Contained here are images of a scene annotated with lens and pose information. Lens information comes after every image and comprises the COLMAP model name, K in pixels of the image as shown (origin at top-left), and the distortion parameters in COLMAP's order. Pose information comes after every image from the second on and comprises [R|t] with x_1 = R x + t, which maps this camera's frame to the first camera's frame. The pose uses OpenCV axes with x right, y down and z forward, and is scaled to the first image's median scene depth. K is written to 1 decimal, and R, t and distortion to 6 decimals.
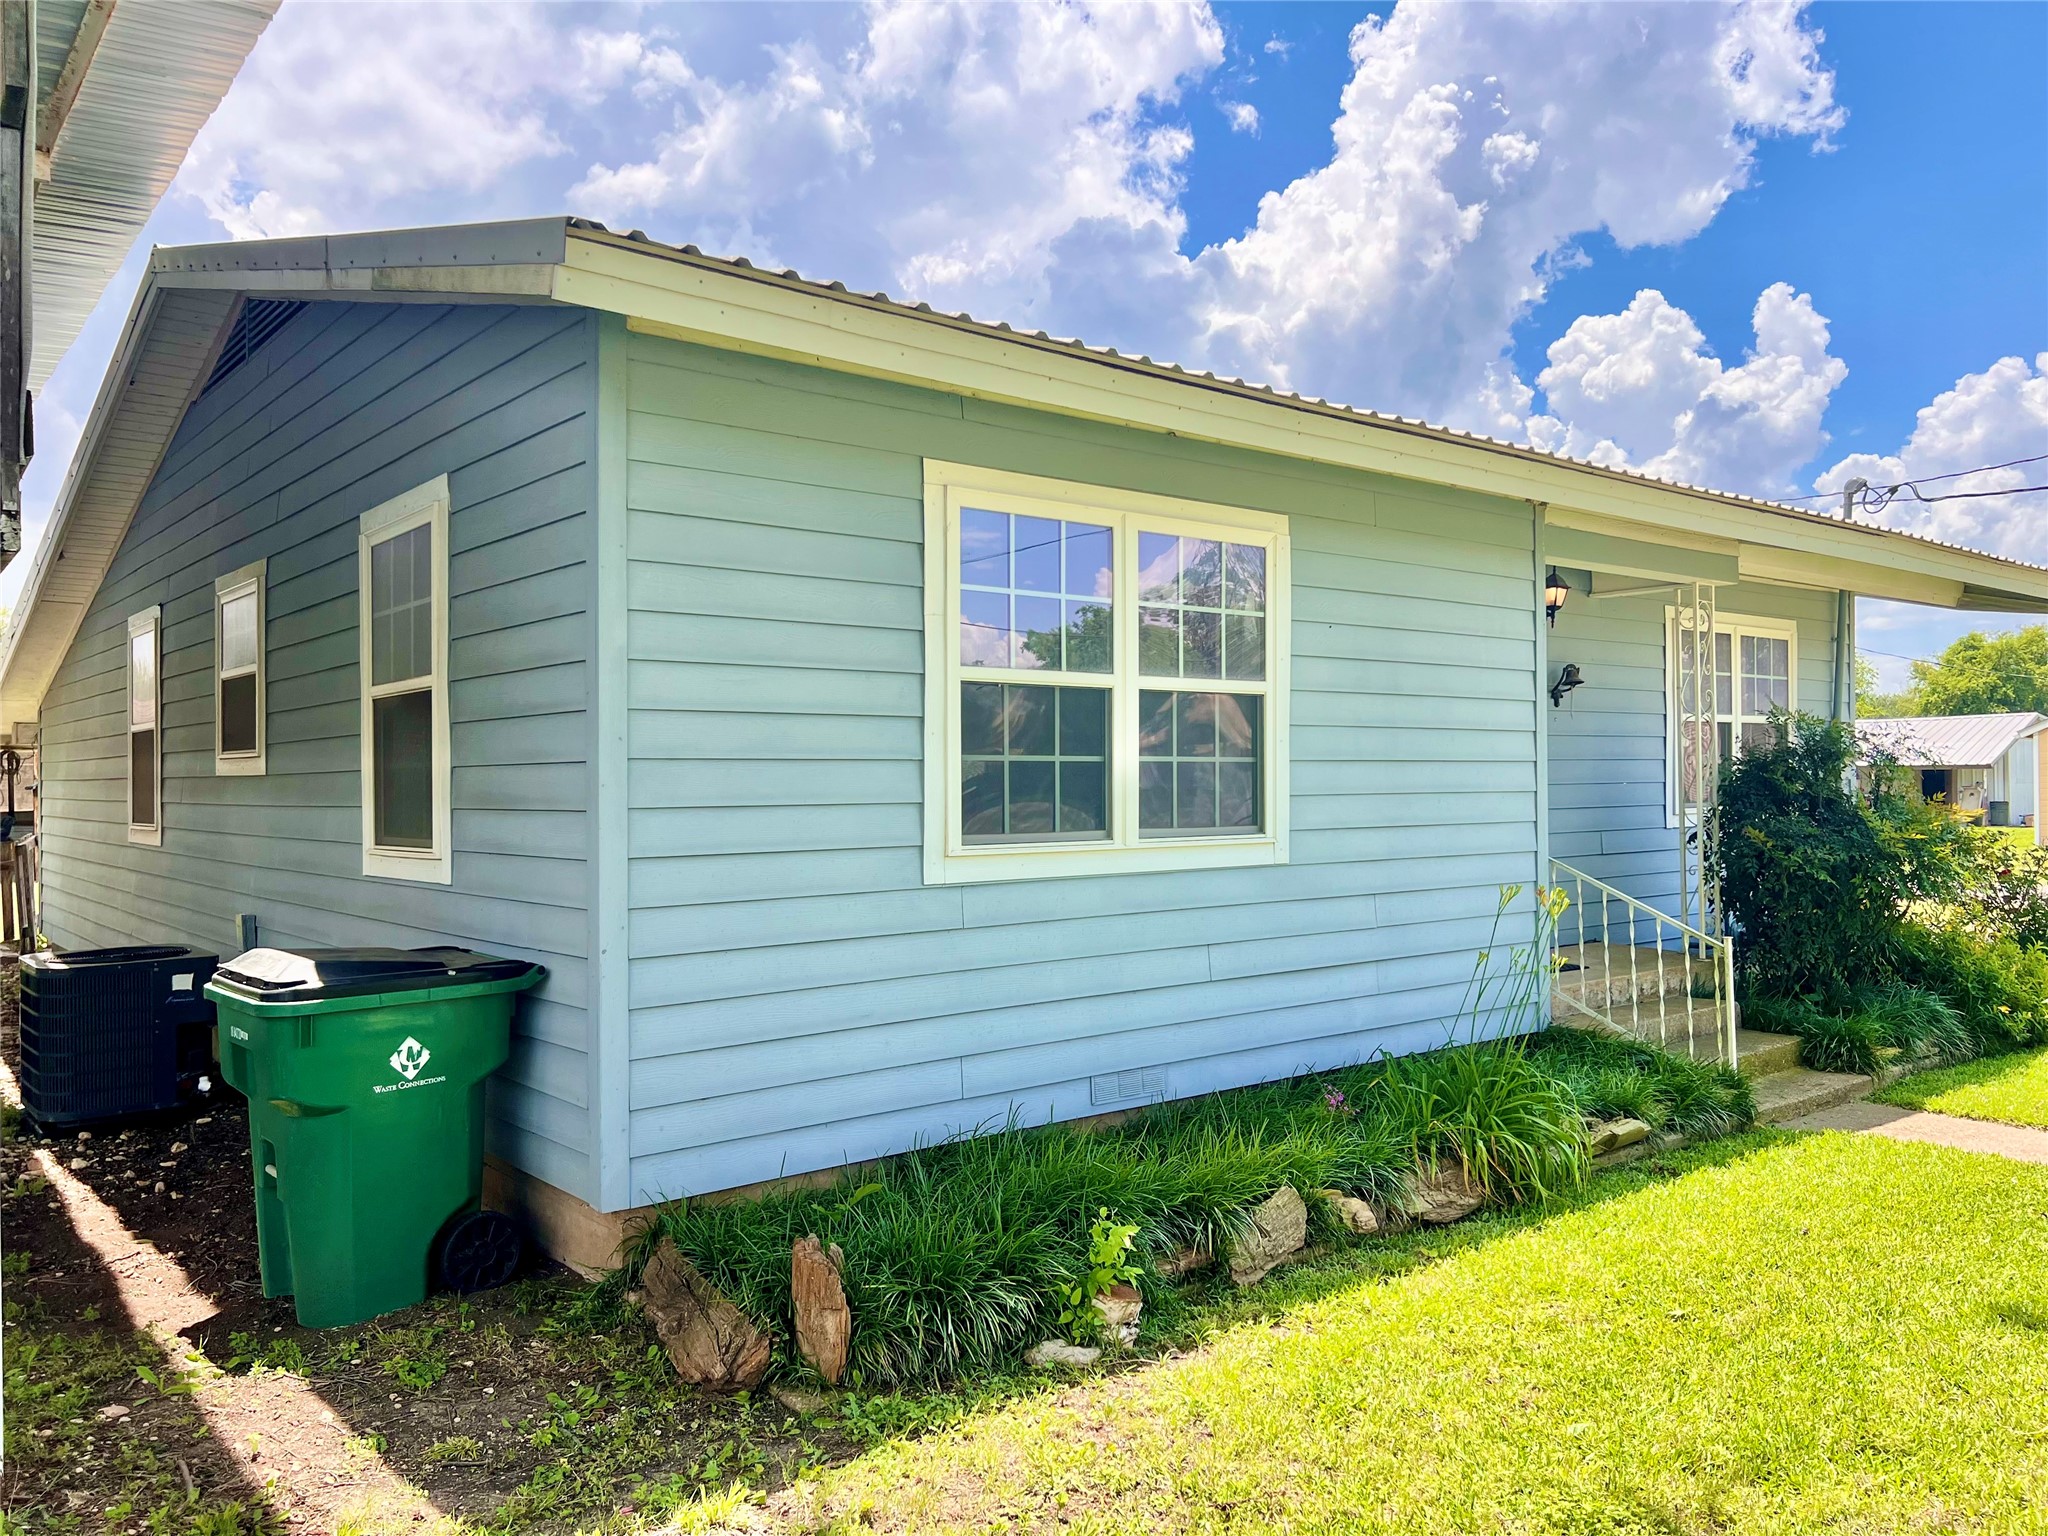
lens RADIAL K [[1535.4, 0, 1028.3], [0, 1535.4, 767.2], [0, 0, 1]] dist [0.055053, -0.064998]
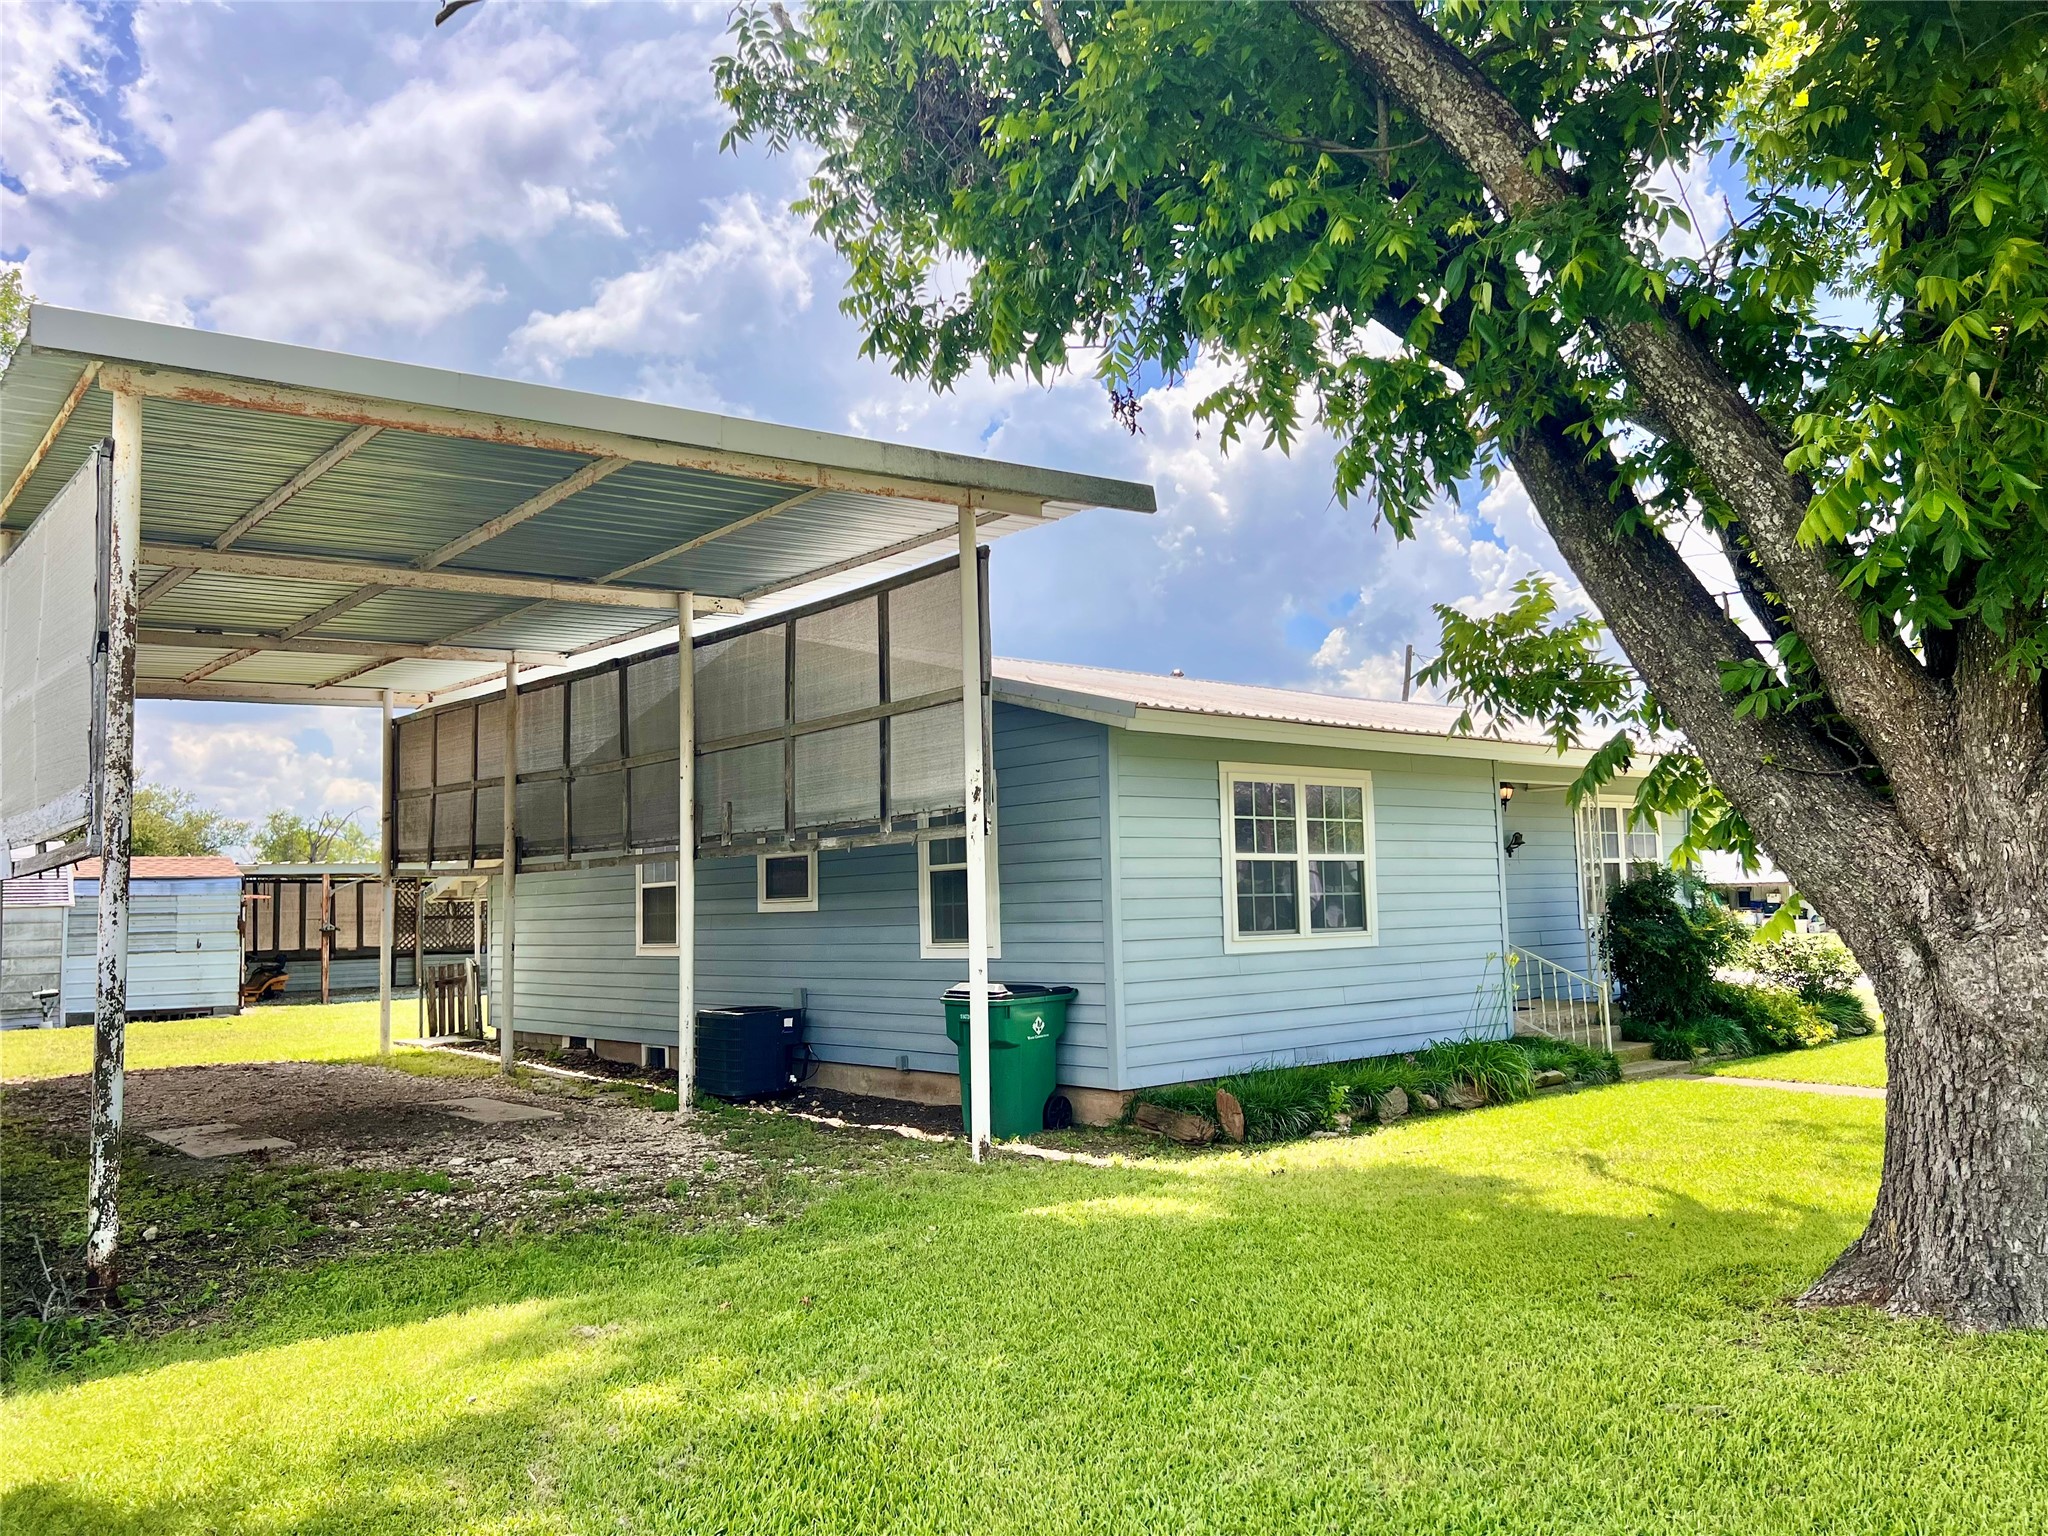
lens RADIAL K [[1527.8, 0, 979.0], [0, 1527.8, 763.9], [0, 0, 1]] dist [-0.028867, -0.000762]
pose [[0.999811, -0.018434, -0.006163, -0.332178], [0.017817, 0.995915, -0.088520, -0.005895], [0.007770, 0.088394, 0.996055, -0.985525]]
